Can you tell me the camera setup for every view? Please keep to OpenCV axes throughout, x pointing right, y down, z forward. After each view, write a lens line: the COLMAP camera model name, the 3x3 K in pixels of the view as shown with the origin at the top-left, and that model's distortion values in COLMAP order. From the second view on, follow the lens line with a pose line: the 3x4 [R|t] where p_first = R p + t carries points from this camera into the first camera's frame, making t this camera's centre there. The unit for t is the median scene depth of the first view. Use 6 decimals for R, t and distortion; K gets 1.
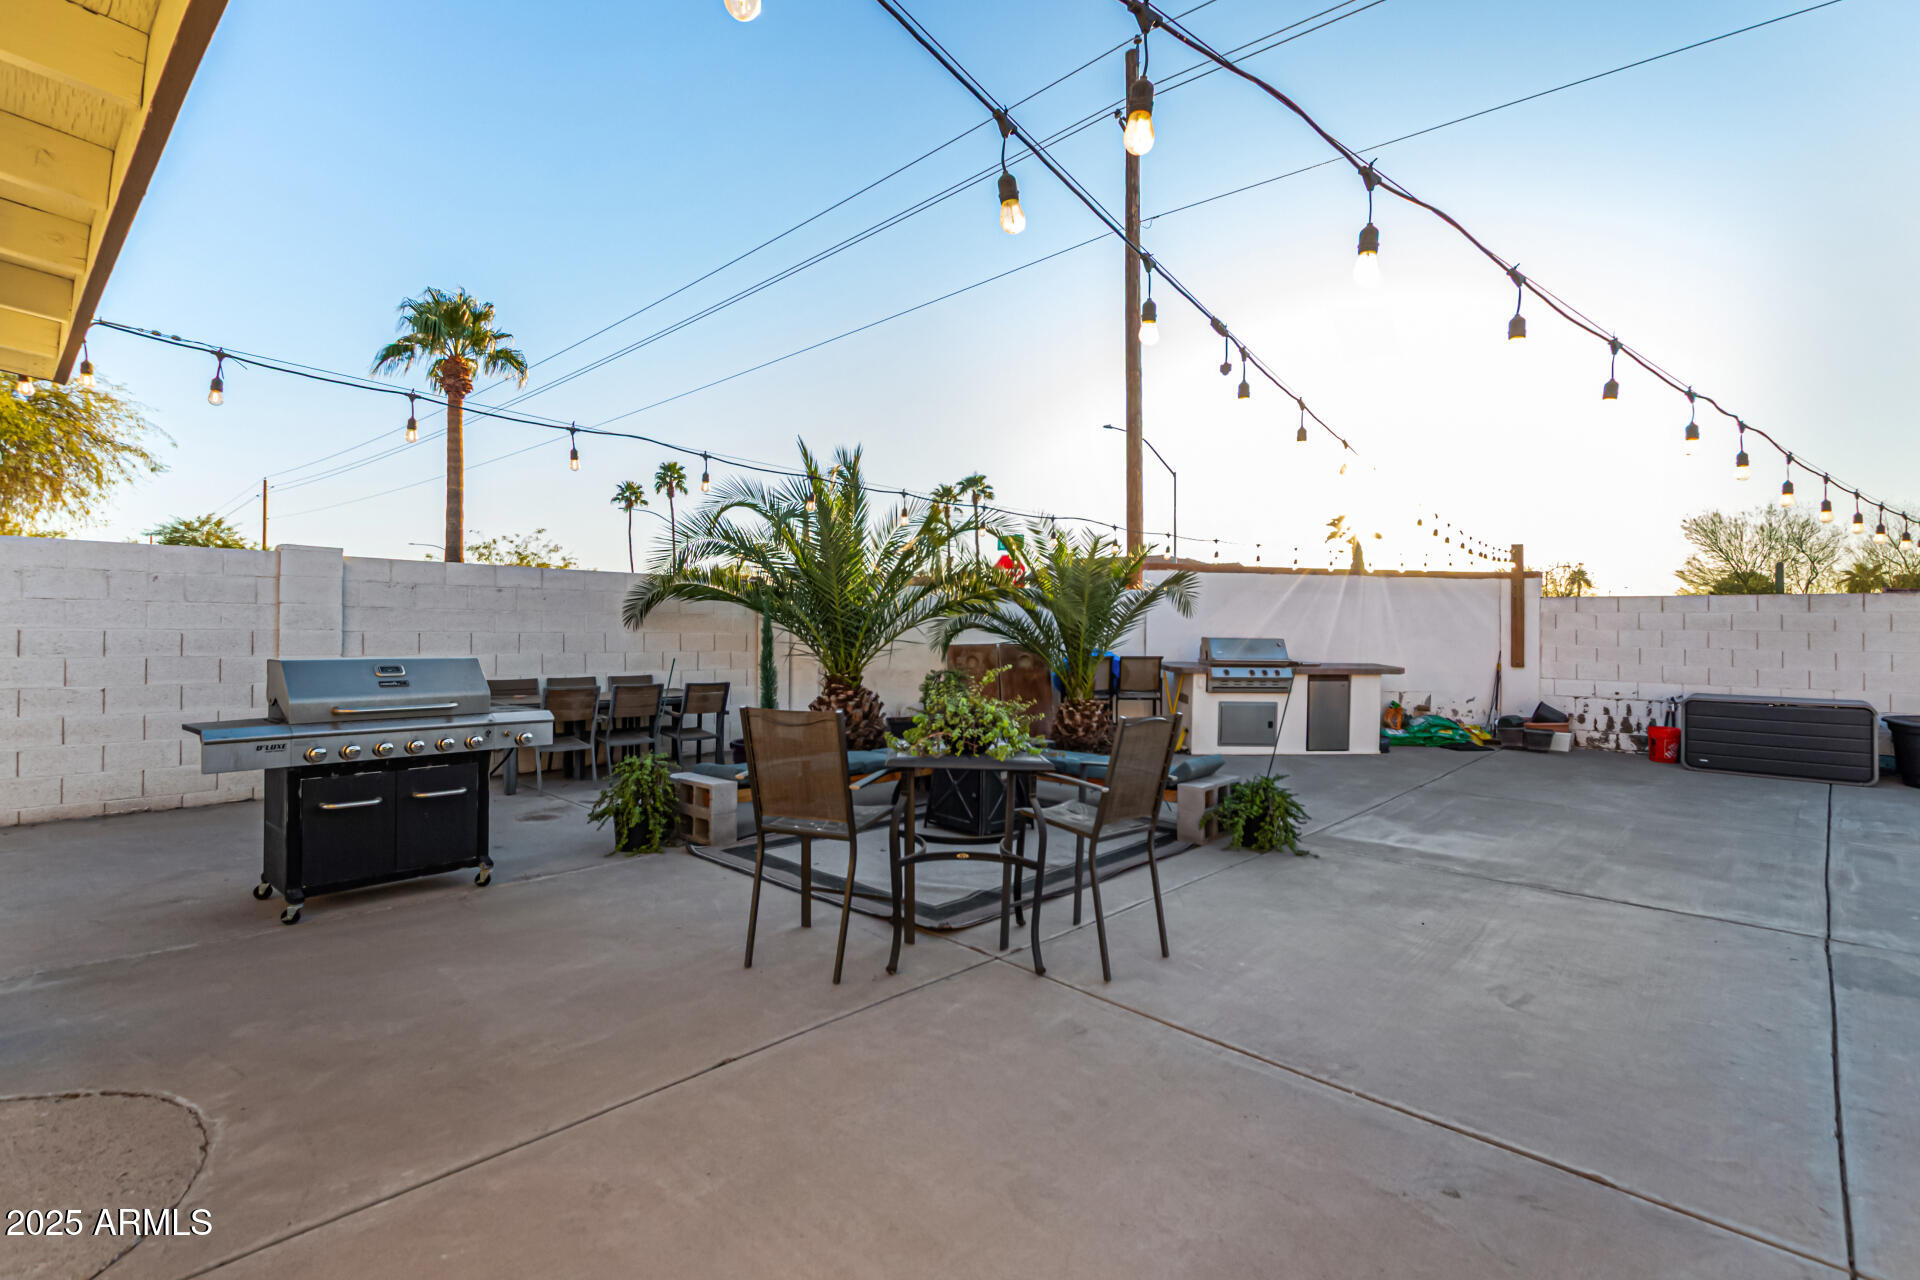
lens RADIAL K [[889.1, 0, 990.6], [0, 889.1, 633.9], [0, 0, 1]] dist [0.012110, -0.005565]
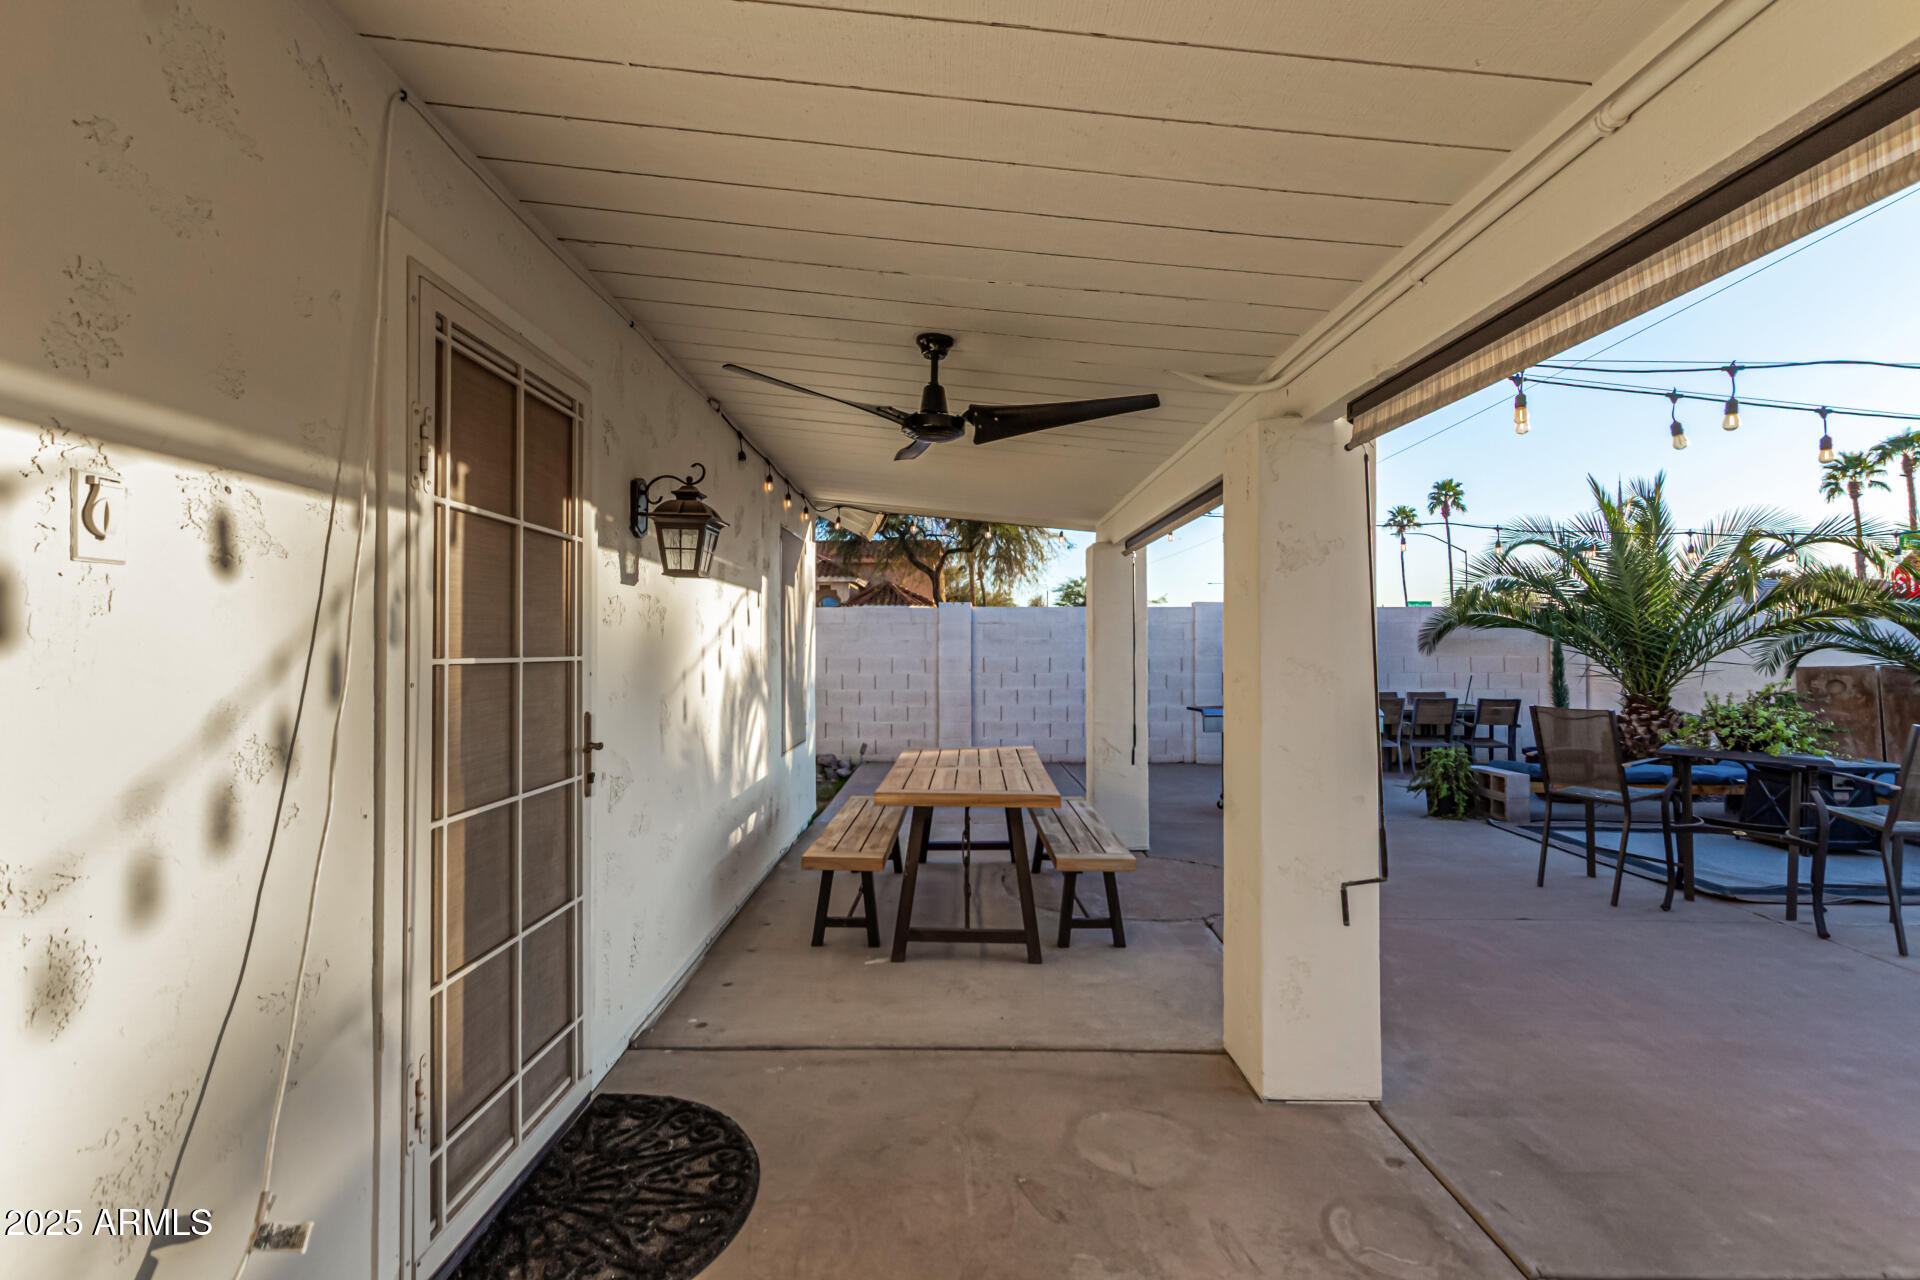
lens RADIAL K [[889.1, 0, 949.4], [0, 889.1, 641.7], [0, 0, 1]] dist [0.012110, -0.005565]
pose [[0.657588, -0.020769, -0.753091, 0.087110], [0.005960, 0.999732, -0.022367, 0.002276], [0.753354, 0.010220, 0.657536, -0.299526]]
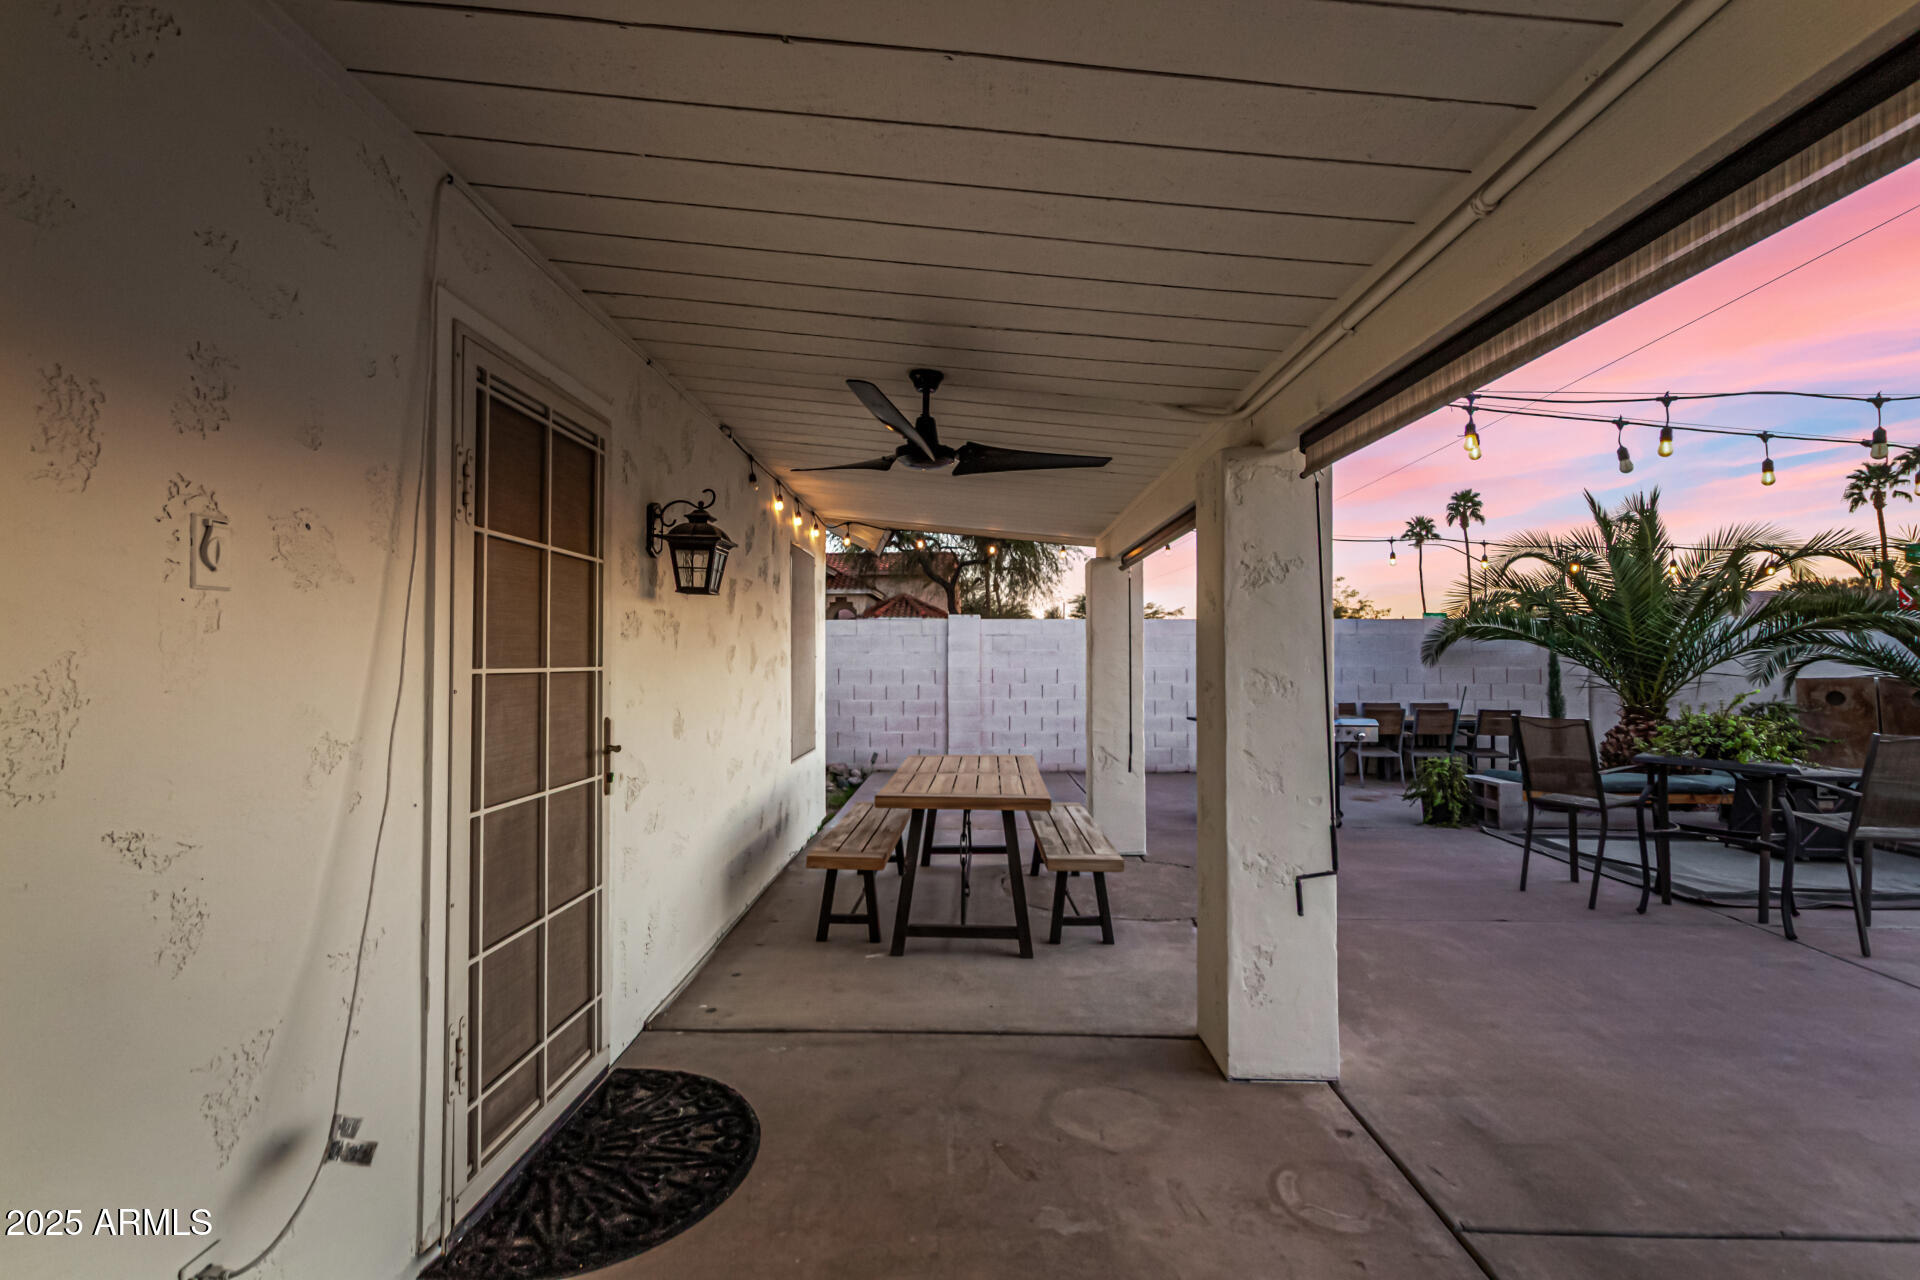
lens RADIAL K [[889.1, 0, 951.7], [0, 889.1, 643.3], [0, 0, 1]] dist [0.012110, -0.005565]
pose [[0.644595, -0.029209, -0.763966, 0.117791], [0.005560, 0.999423, -0.033520, 0.002817], [0.764504, 0.017360, 0.644385, -0.309980]]
